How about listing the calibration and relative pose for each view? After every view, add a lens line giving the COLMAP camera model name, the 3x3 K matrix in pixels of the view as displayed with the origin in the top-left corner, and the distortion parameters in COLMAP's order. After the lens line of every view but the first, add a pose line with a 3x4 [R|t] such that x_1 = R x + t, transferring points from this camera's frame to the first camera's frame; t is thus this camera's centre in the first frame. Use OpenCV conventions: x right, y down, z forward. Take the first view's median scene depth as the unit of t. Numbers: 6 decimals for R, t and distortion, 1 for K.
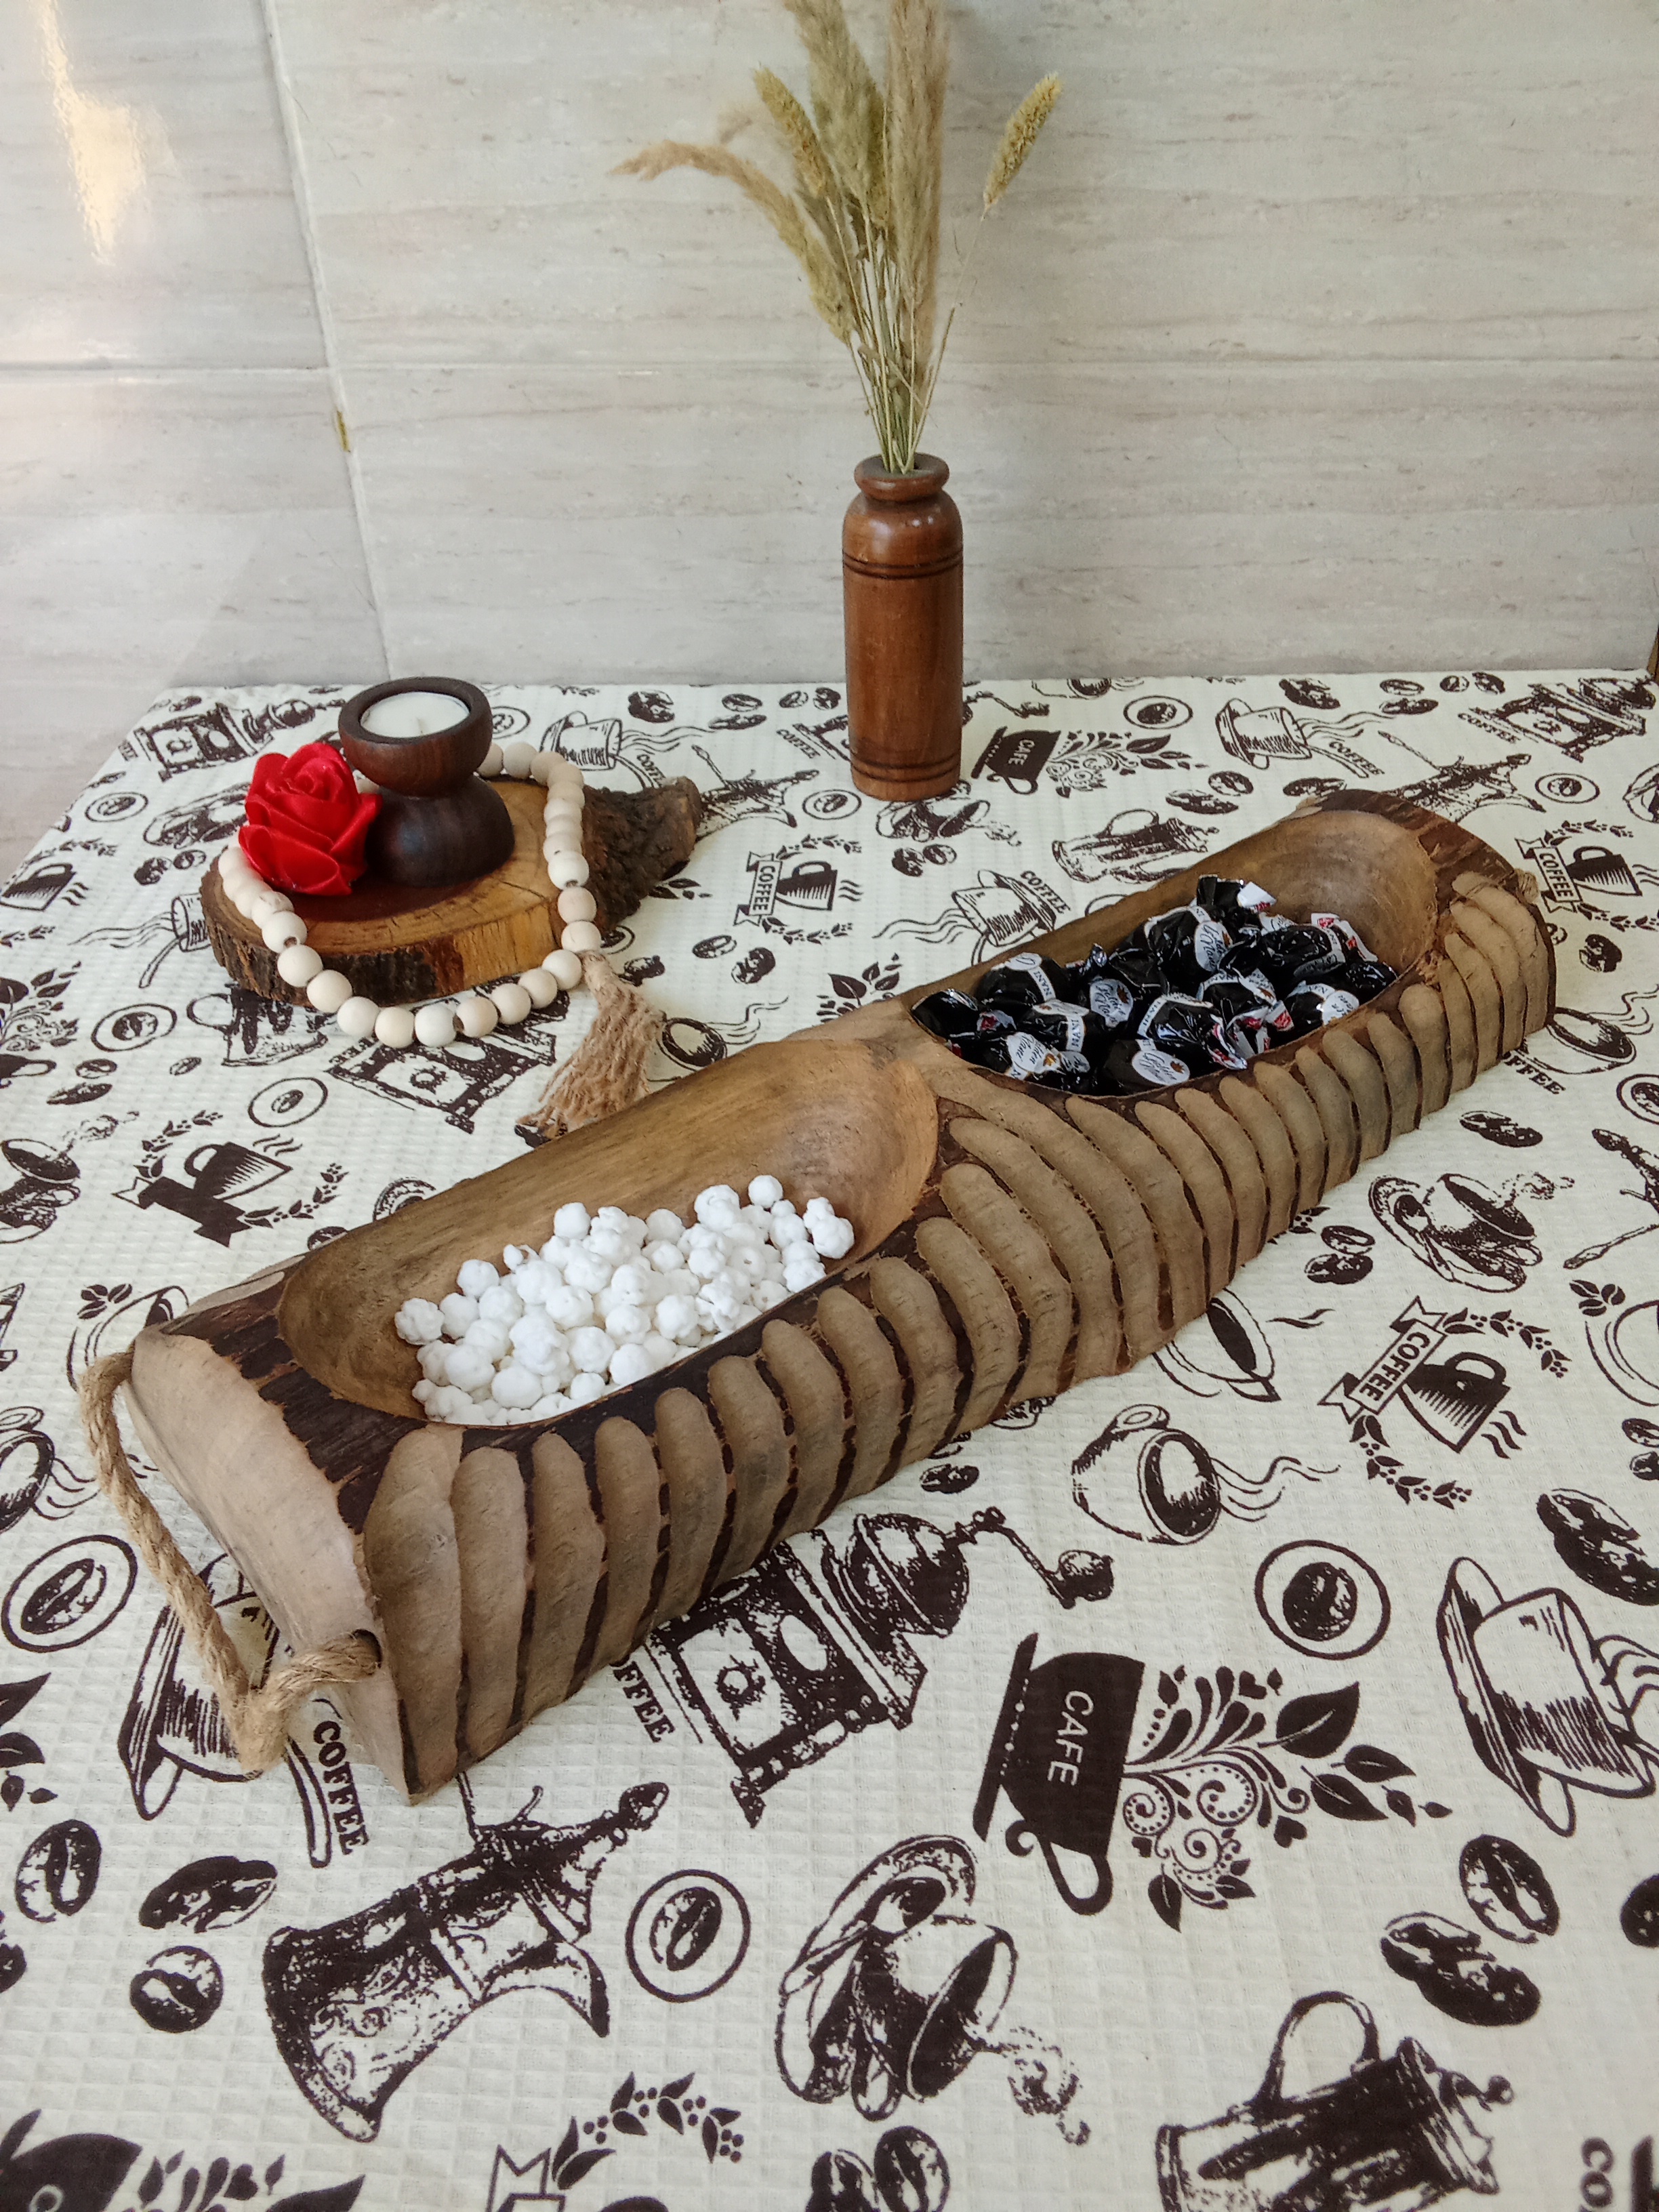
lens RADIAL K [[1782.5, 0, 819.7], [0, 1782.5, 1105.8], [0, 0, 1]] dist [0.081672, -0.142957]
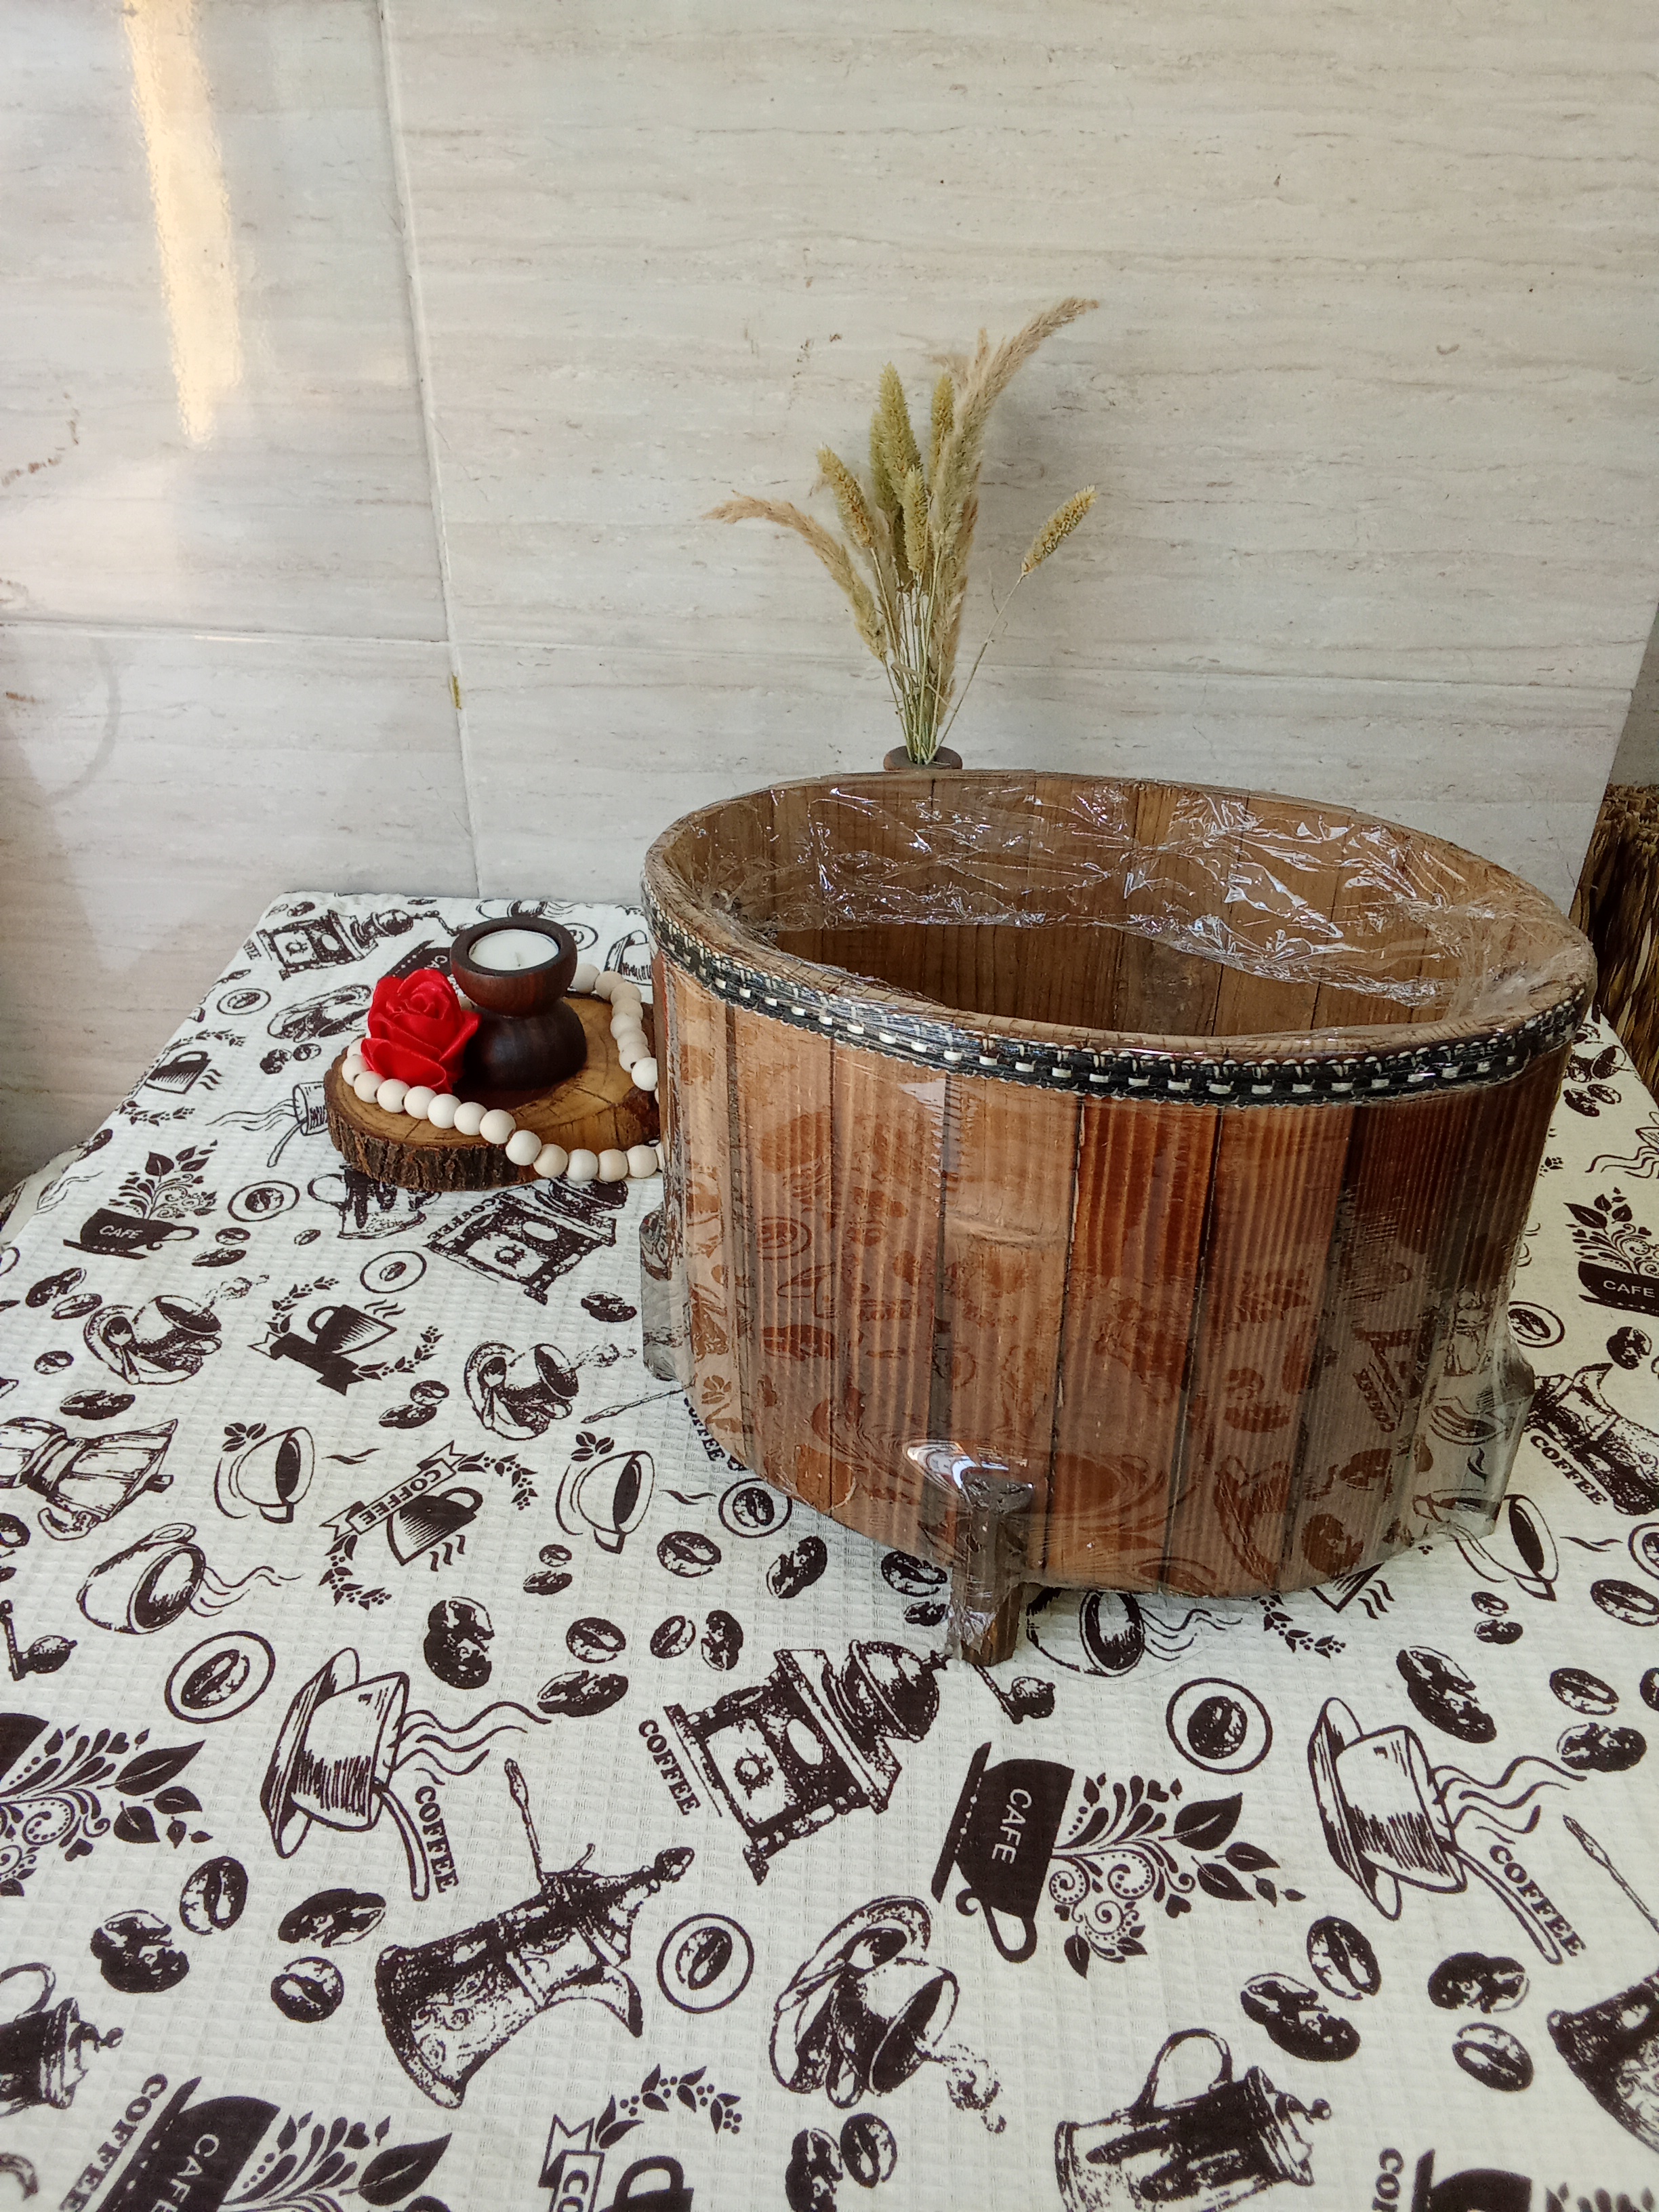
lens RADIAL K [[1782.5, 0, 826.7], [0, 1782.5, 1097.8], [0, 0, 1]] dist [0.081672, -0.142957]
pose [[0.998975, 0.045126, -0.003512, -0.006207], [-0.045262, 0.995728, -0.080480, -0.032214], [-0.000135, 0.080556, 0.996750, -0.190701]]
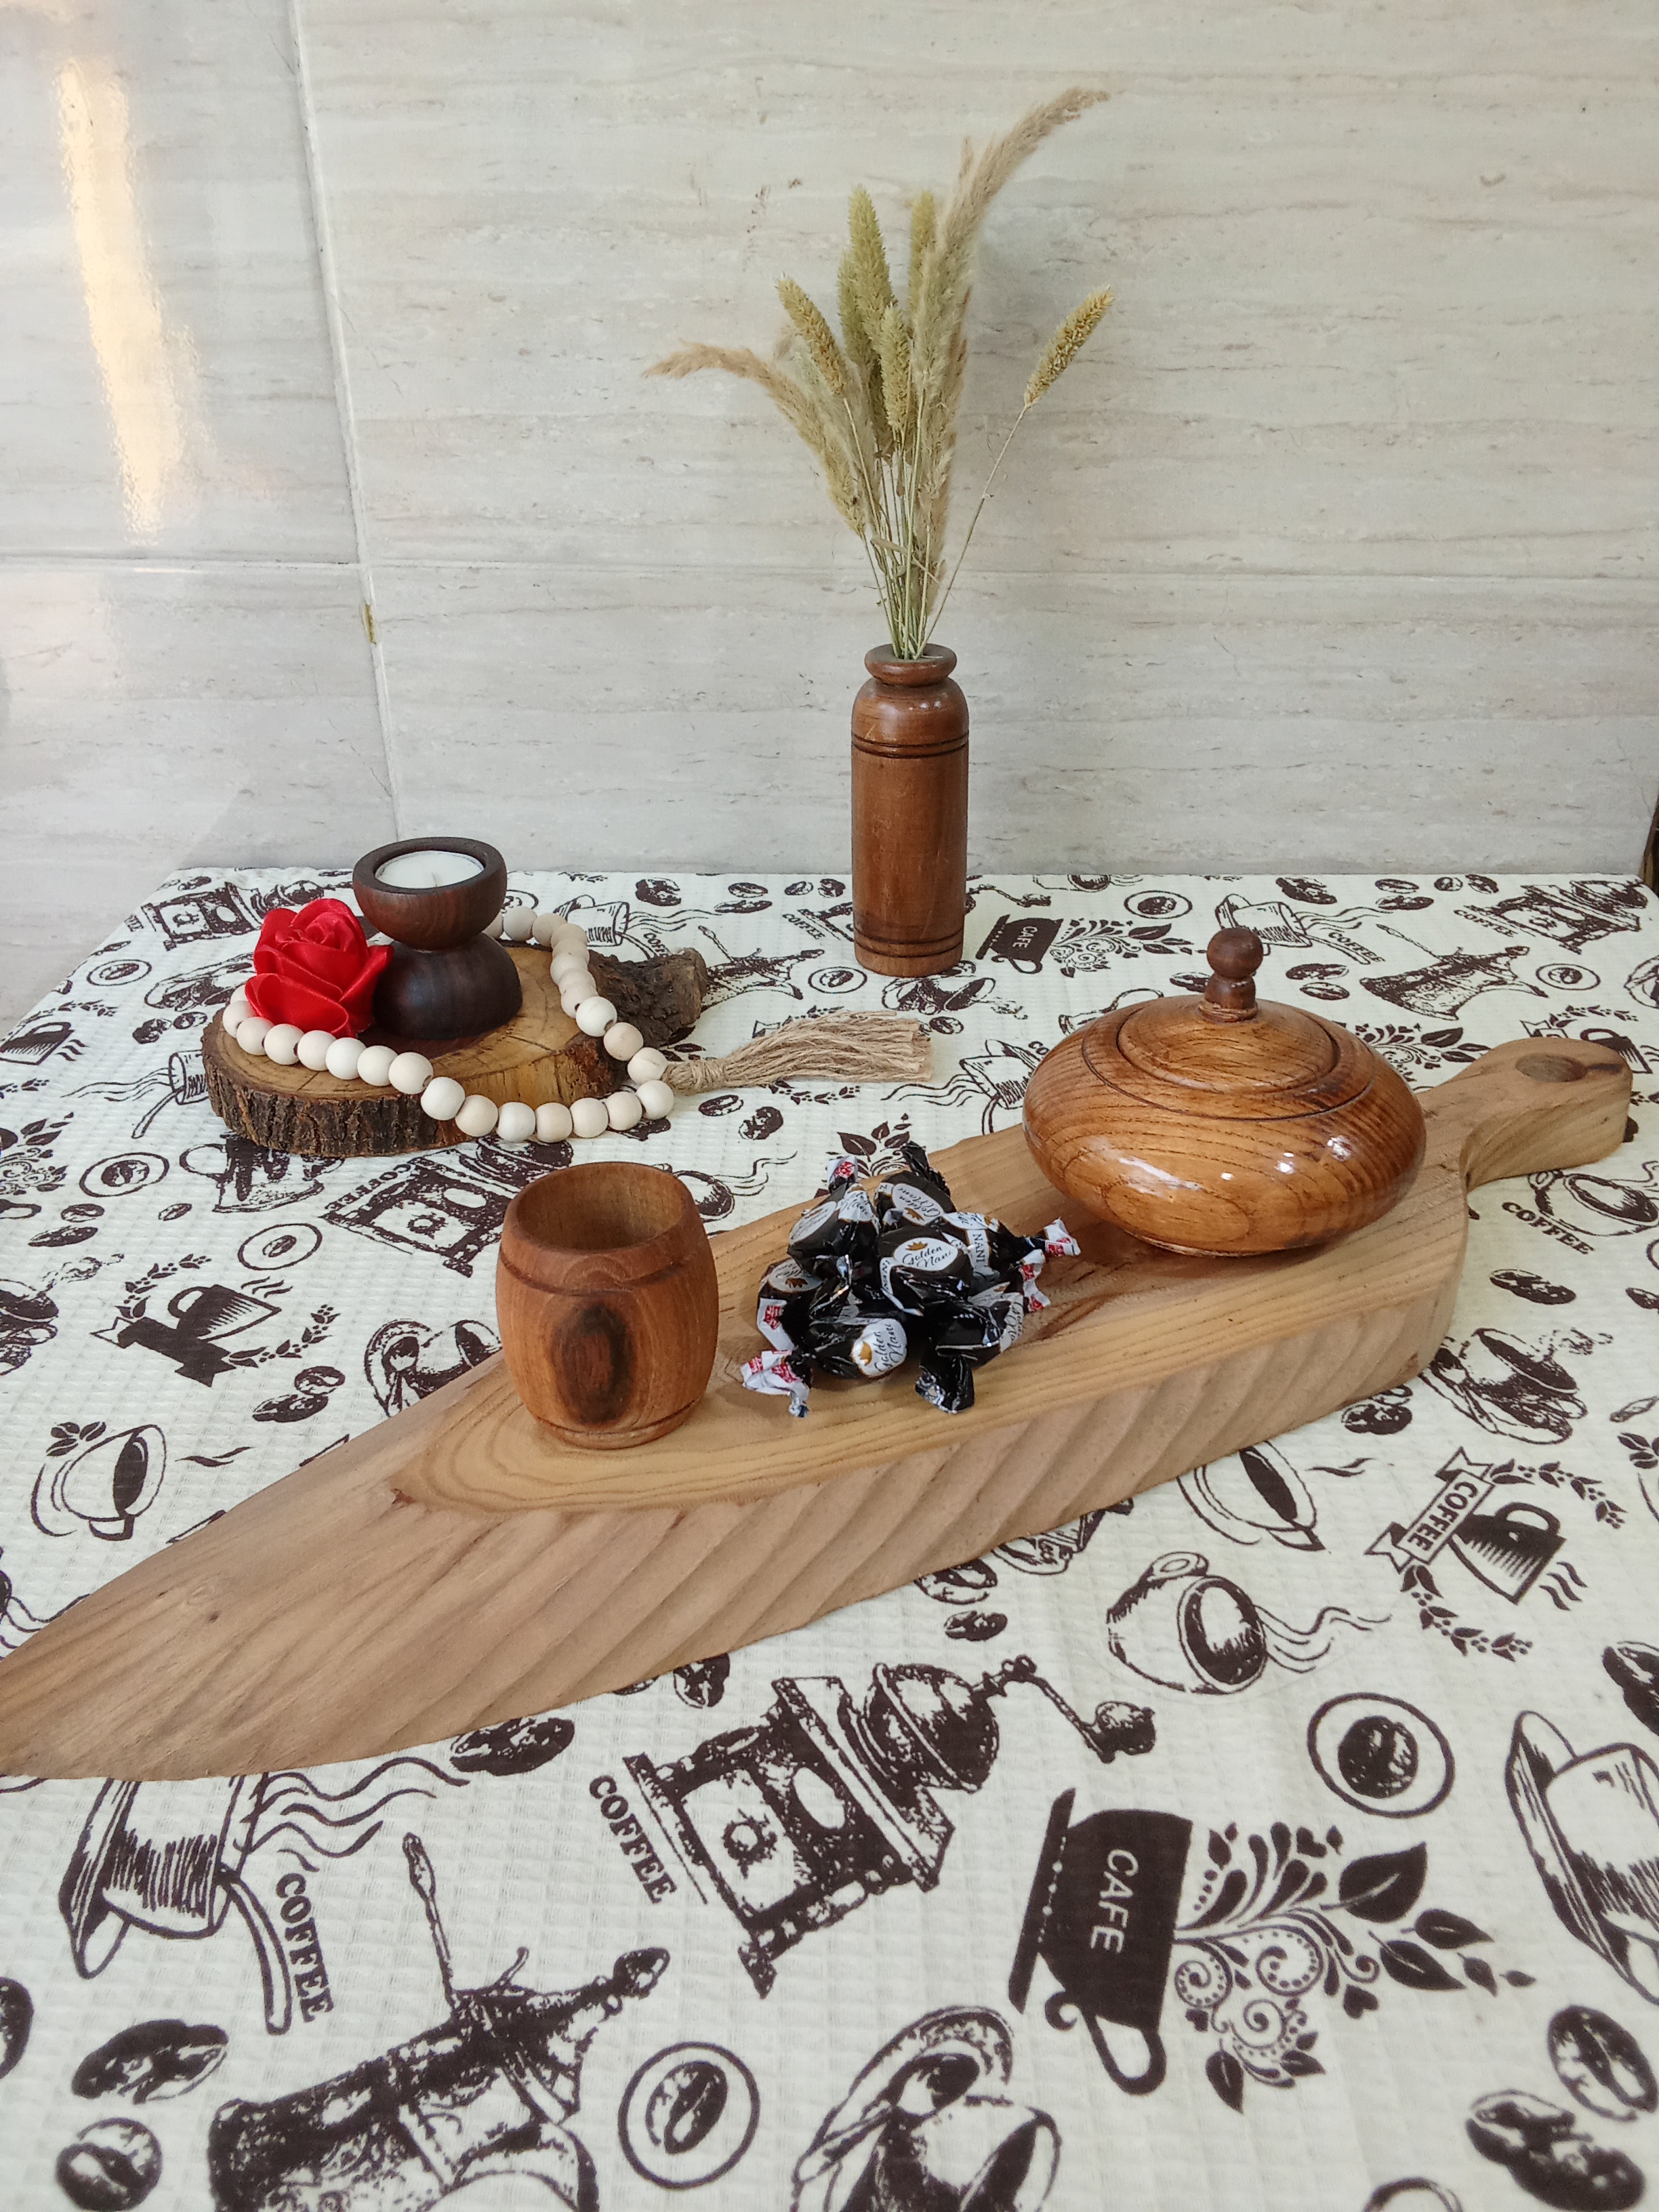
lens RADIAL K [[1782.5, 0, 826.8], [0, 1782.5, 1091.6], [0, 0, 1]] dist [0.081672, -0.142957]
pose [[0.999730, 0.017749, 0.015023, -0.016273], [-0.015222, 0.987924, -0.154192, 0.055915], [-0.017578, 0.153922, 0.987927, 0.025500]]
